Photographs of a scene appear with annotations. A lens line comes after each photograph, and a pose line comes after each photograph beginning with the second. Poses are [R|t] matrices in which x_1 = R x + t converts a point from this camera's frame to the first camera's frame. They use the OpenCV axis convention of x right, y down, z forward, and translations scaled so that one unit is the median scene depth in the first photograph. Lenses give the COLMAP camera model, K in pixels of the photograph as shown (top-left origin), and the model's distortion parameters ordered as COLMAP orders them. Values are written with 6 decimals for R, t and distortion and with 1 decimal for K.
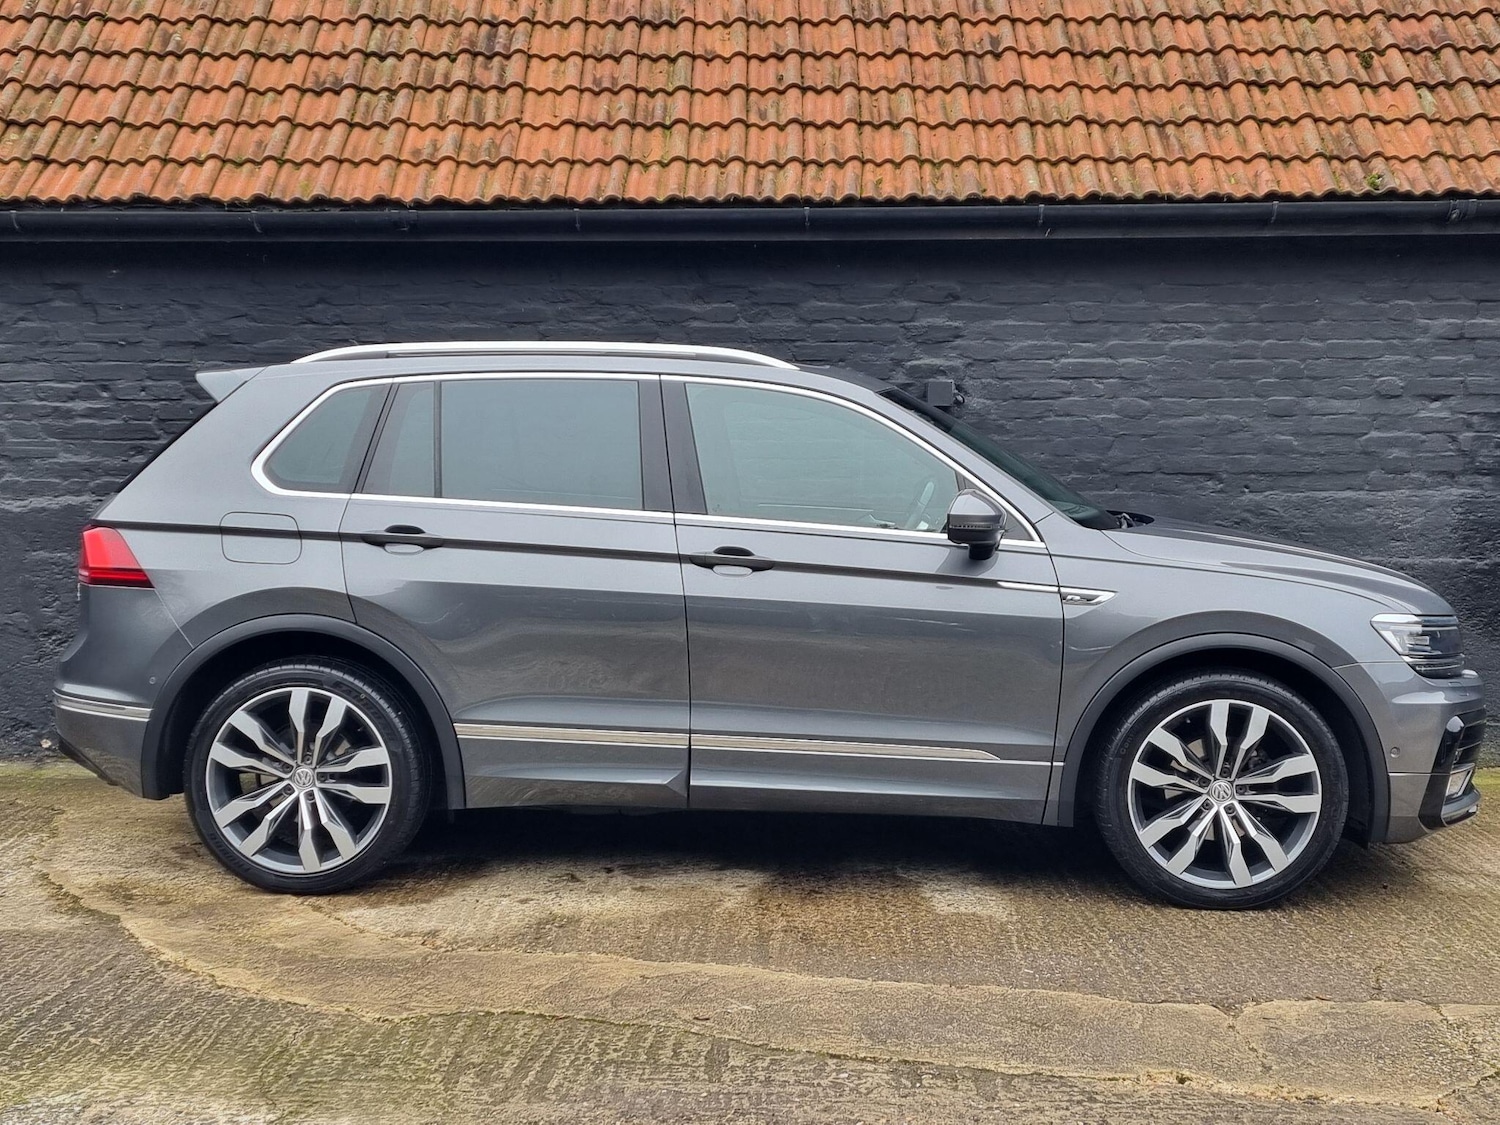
lens RADIAL K [[2021.9, 0, 750.5], [0, 2021.9, 564.5], [0, 0, 1]] dist [0.068275, -0.012347]
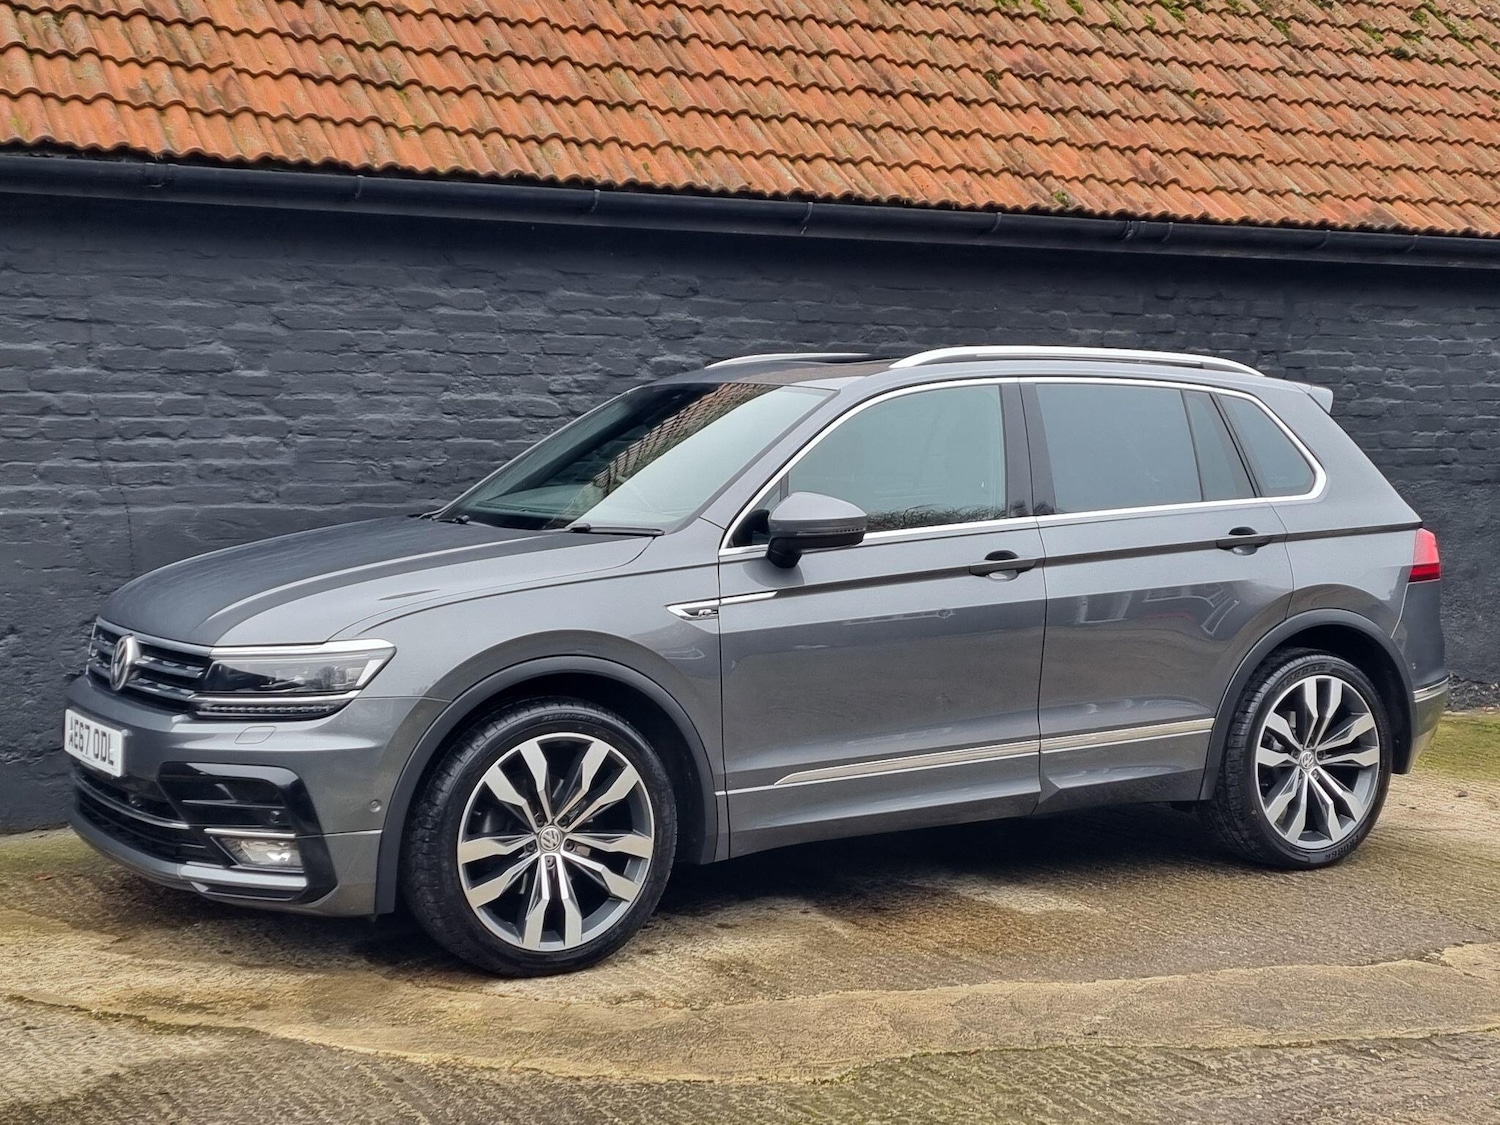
lens RADIAL K [[2161.3, 0, 743.8], [0, 2161.3, 569.9], [0, 0, 1]] dist [0.066259, 0.010595]
pose [[0.858481, -0.030080, 0.511963, -0.409325], [0.029851, 0.999517, 0.008670, -0.008220], [-0.511976, 0.007840, 0.858964, 0.107399]]
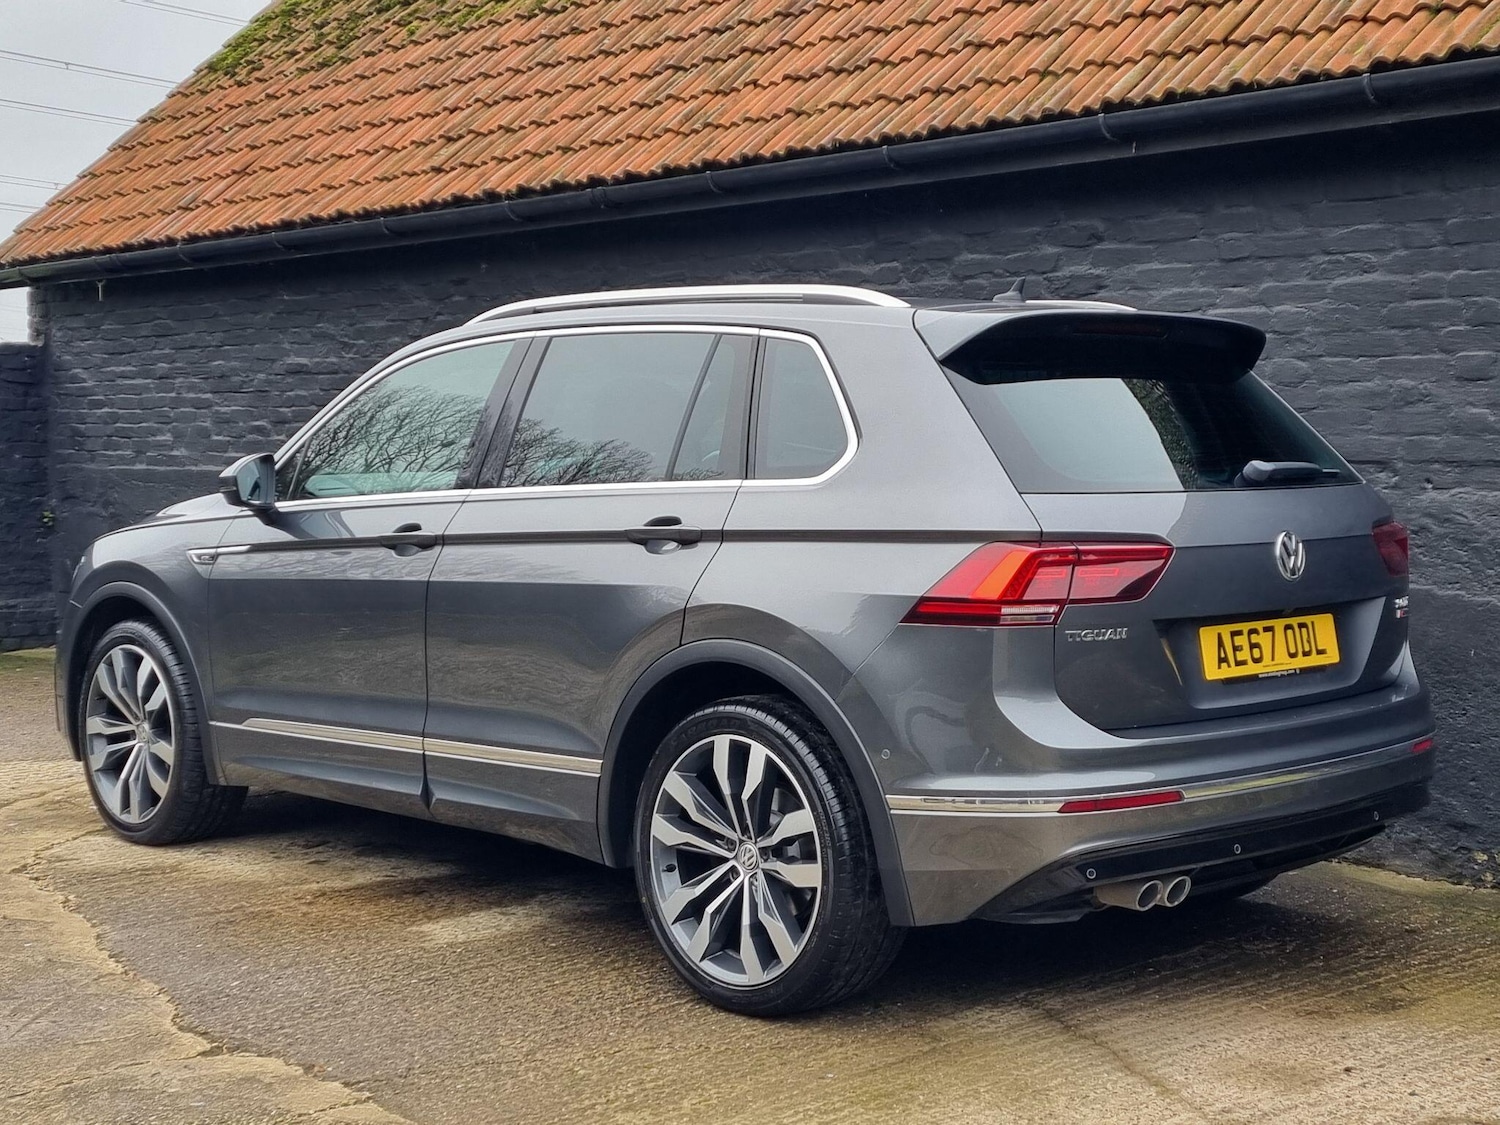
lens RADIAL K [[2146.0, 0, 754.0], [0, 2146.0, 564.2], [0, 0, 1]] dist [0.073812, -0.030581]
pose [[0.684611, 0.045469, -0.727489, 0.633853], [-0.052001, 0.998556, 0.013475, -0.007577], [0.727051, 0.028605, 0.685987, 0.320900]]
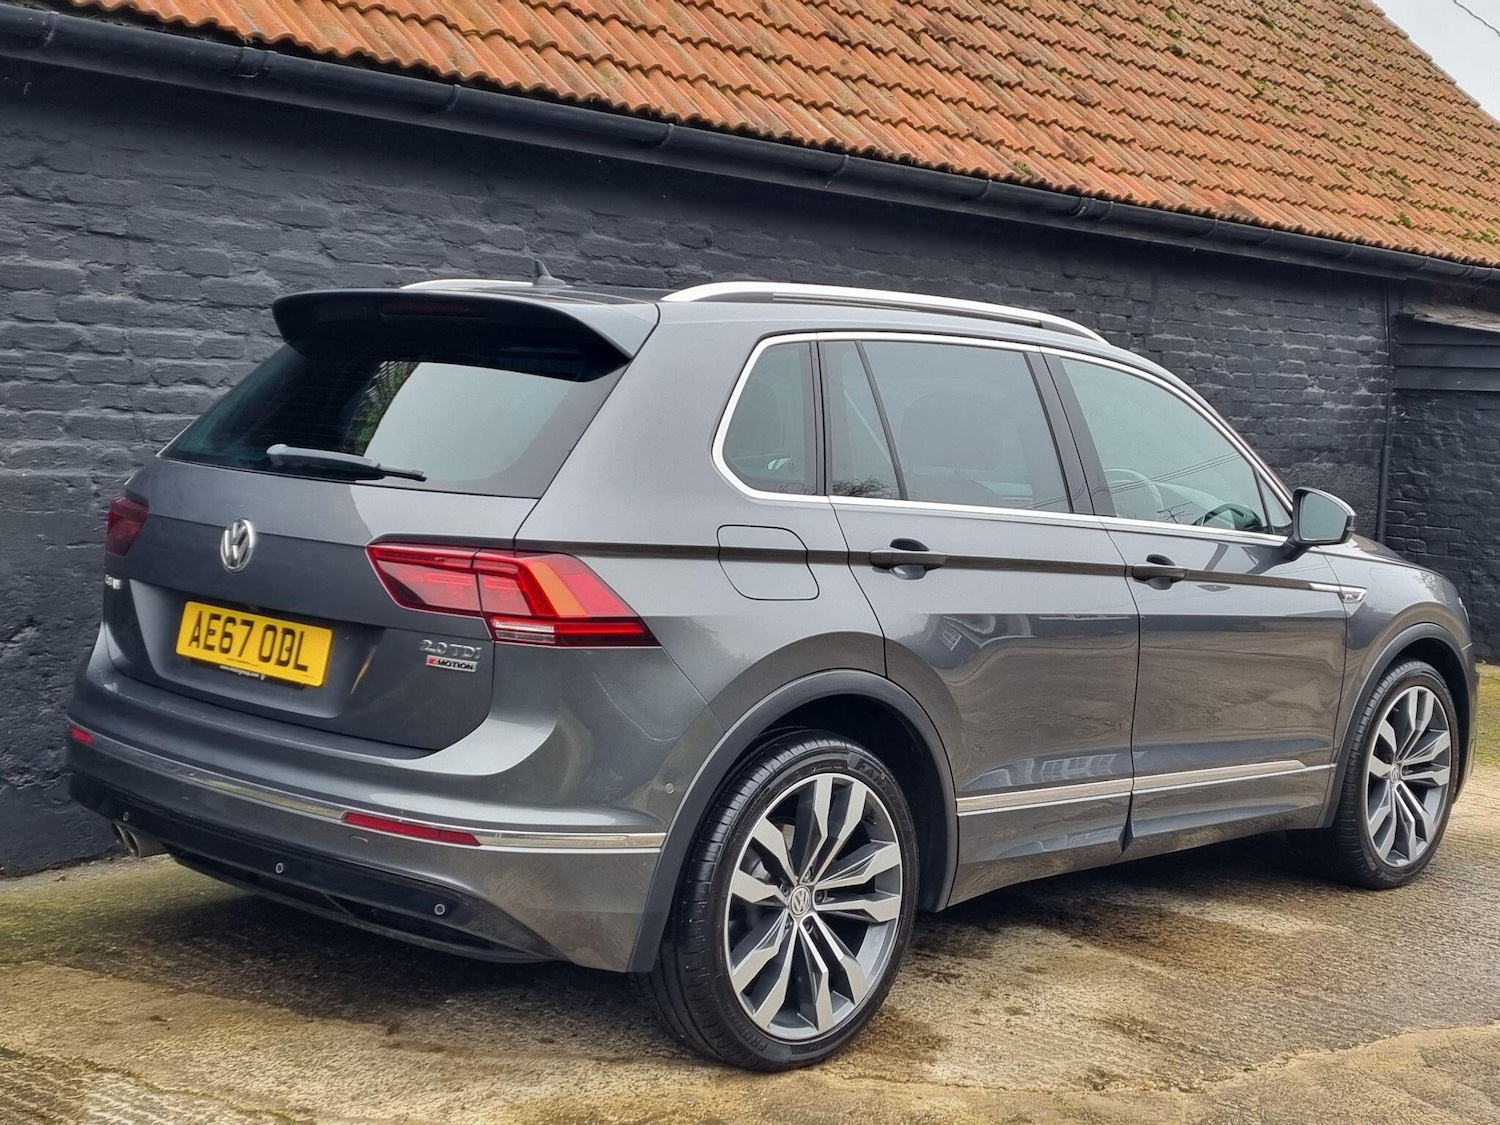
lens RADIAL K [[2036.5, 0, 752.5], [0, 2036.5, 563.5], [0, 0, 1]] dist [0.068815, -0.001963]
pose [[0.645943, -0.035098, 0.762579, -0.565369], [0.003848, 0.999080, 0.042724, -0.031040], [-0.763376, -0.024663, 0.645483, 0.412750]]
